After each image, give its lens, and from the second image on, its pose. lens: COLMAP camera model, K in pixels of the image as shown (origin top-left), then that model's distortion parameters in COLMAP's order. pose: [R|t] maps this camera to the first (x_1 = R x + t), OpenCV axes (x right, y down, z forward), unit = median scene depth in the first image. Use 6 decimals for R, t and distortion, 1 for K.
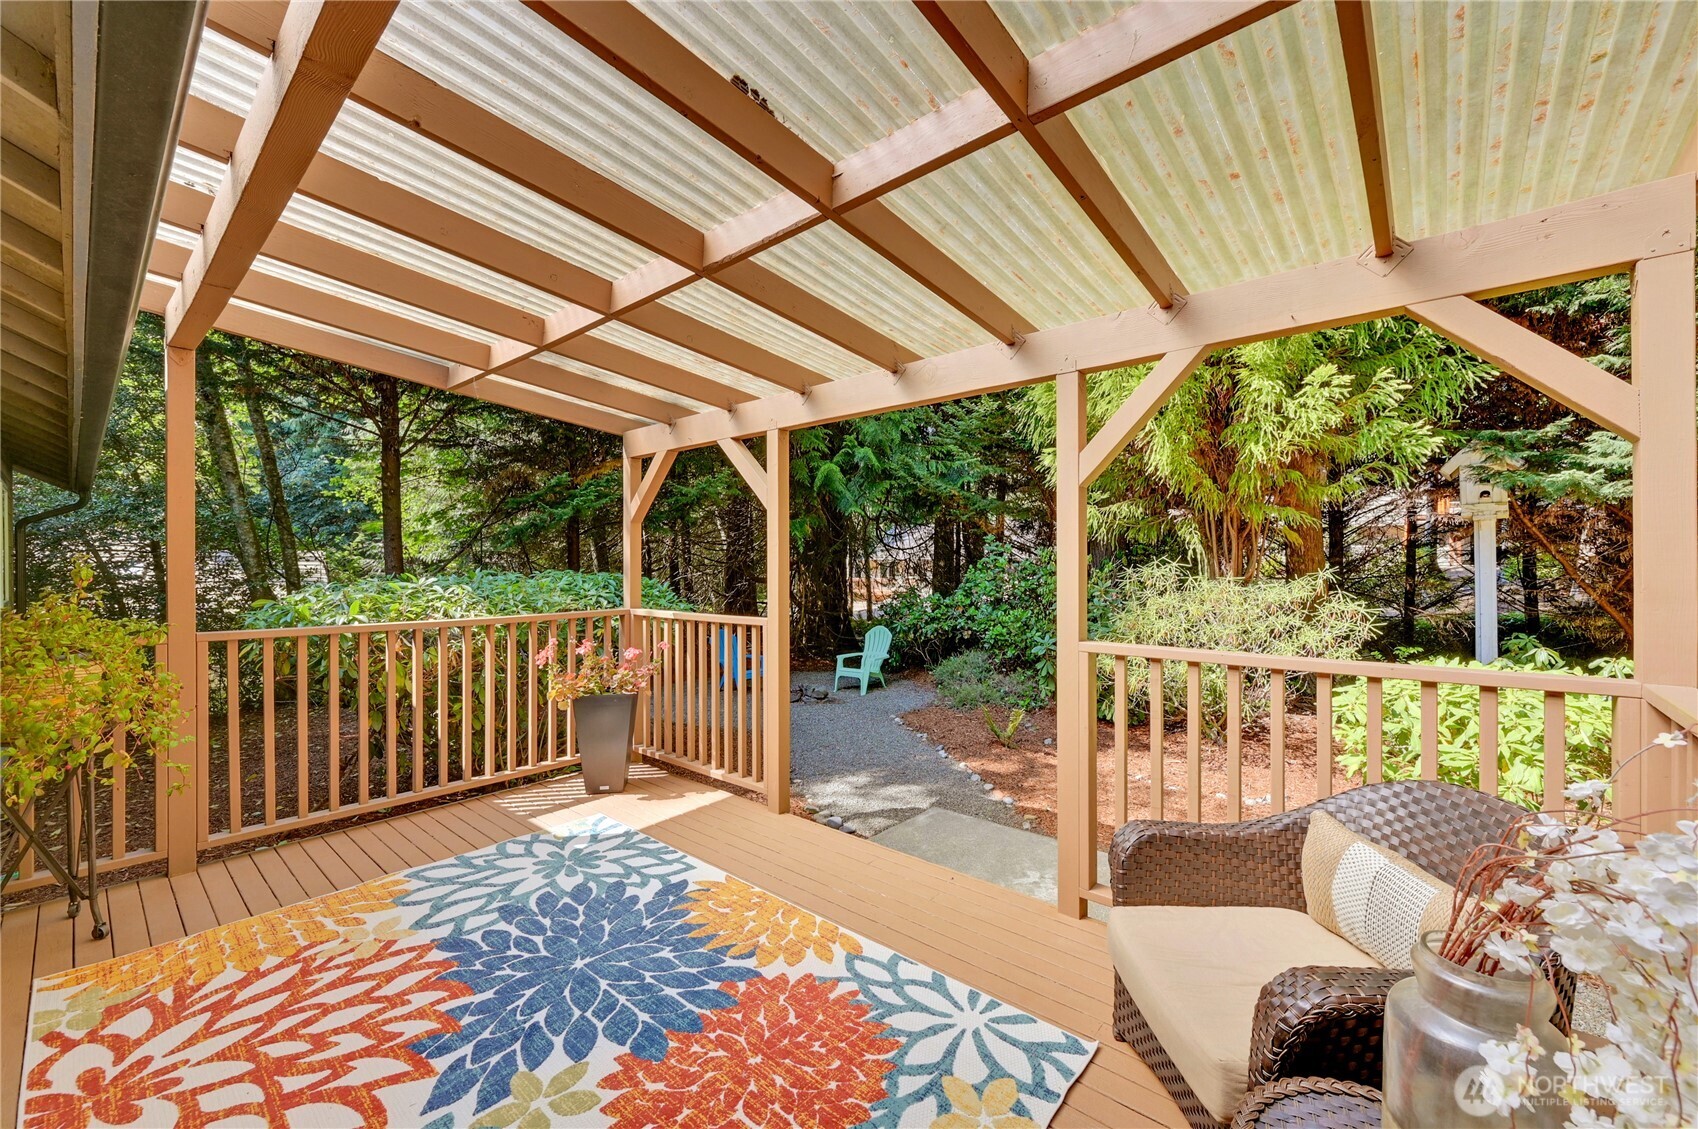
lens RADIAL K [[669.1, 0, 917.6], [0, 669.1, 565.7], [0, 0, 1]] dist [0.000948, -0.000182]
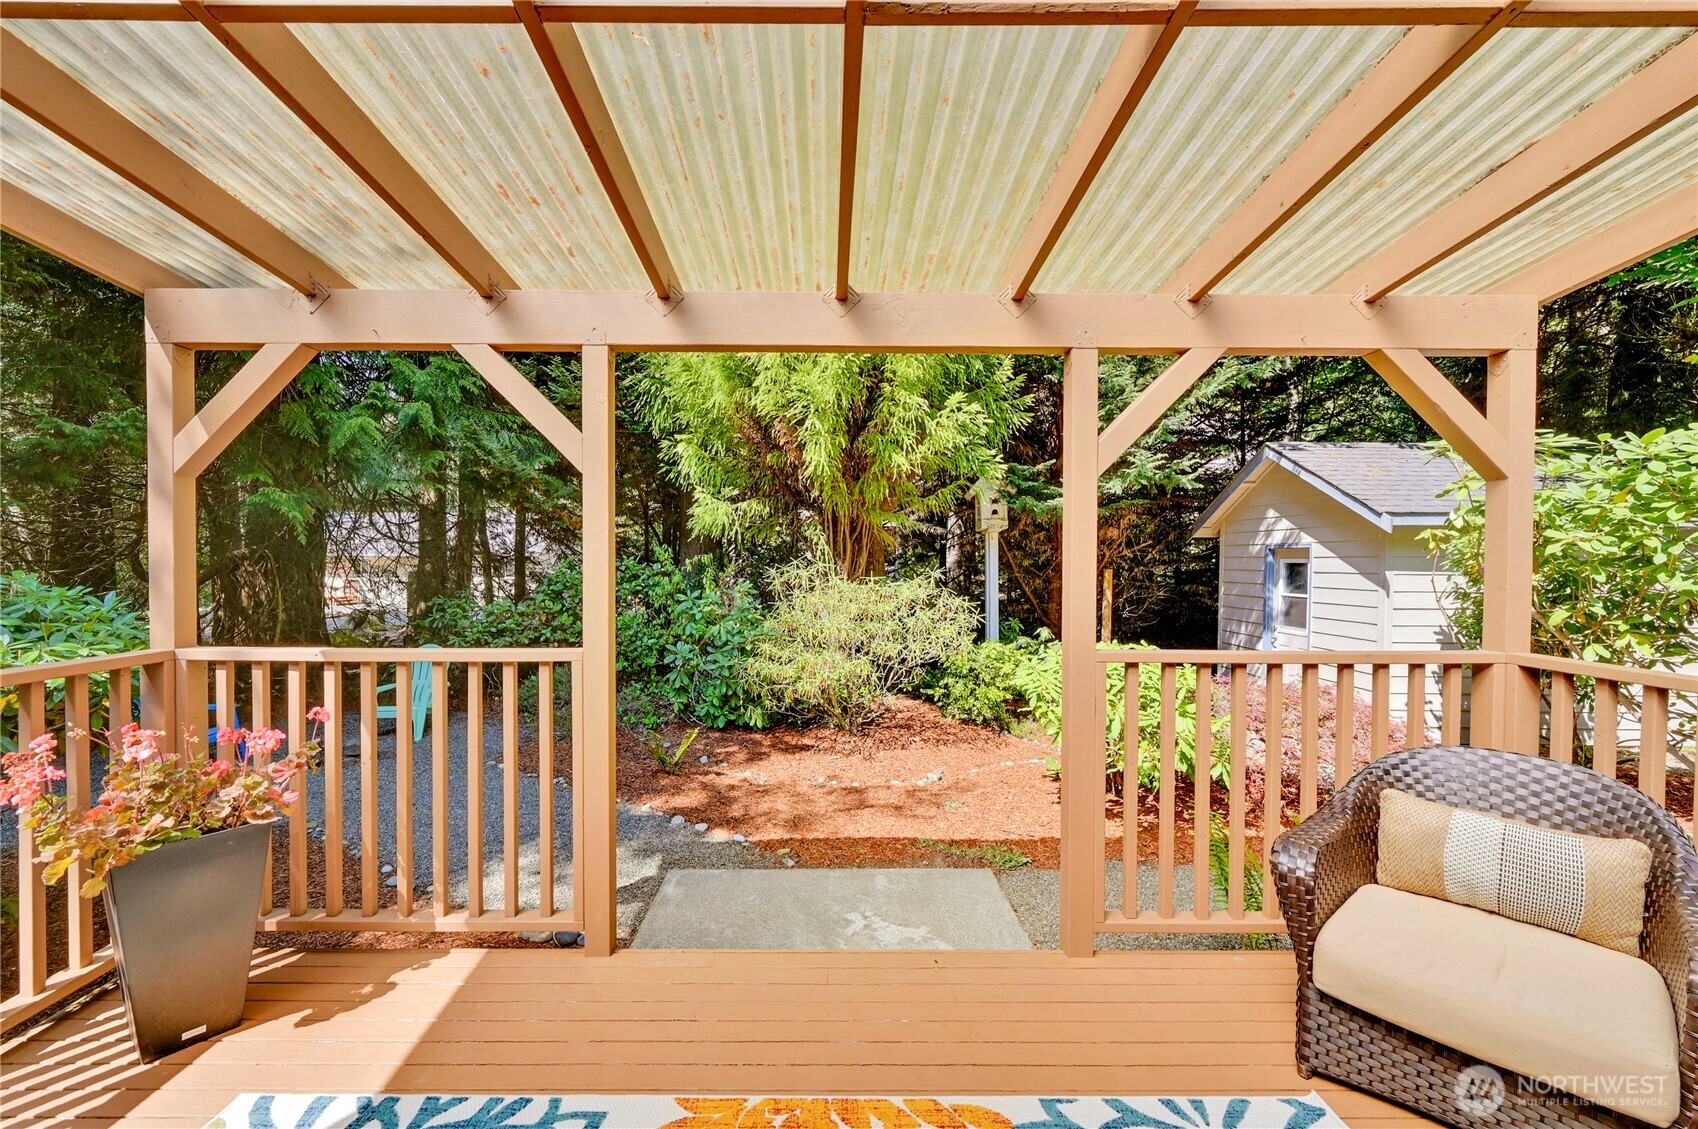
lens RADIAL K [[660.2, 0, 836.9], [0, 660.2, 578.0], [0, 0, 1]] dist [0.000196, 0.000146]
pose [[0.785979, -0.007182, 0.618212, -0.511327], [-0.005094, 0.999823, 0.018091, -0.000166], [-0.618232, -0.017368, 0.785804, 0.459731]]
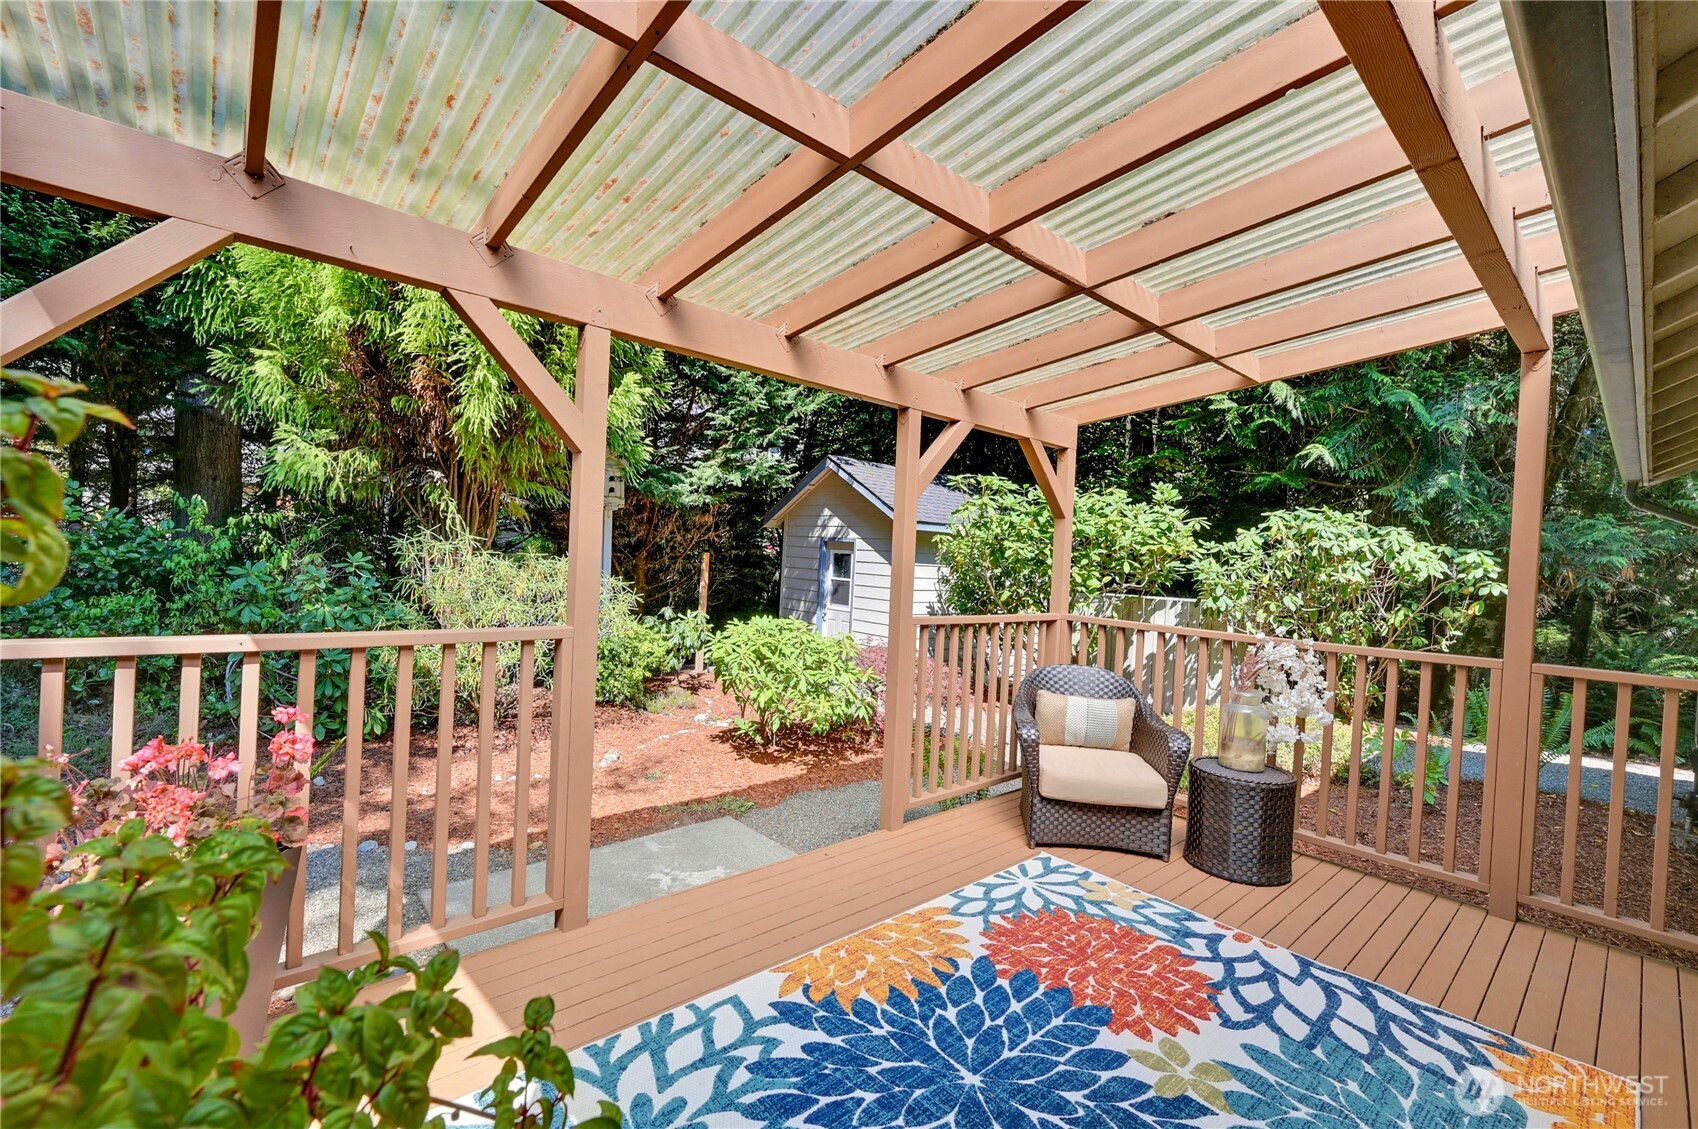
lens RADIAL K [[692.0, 0, 863.6], [0, 692.0, 561.9], [0, 0, 1]] dist [0.000444, 0.000907]
pose [[0.178702, 0.004984, 0.983891, -0.996224], [-0.049964, 0.998743, 0.004016, 0.003189], [-0.982634, -0.049877, 0.178726, 0.766406]]
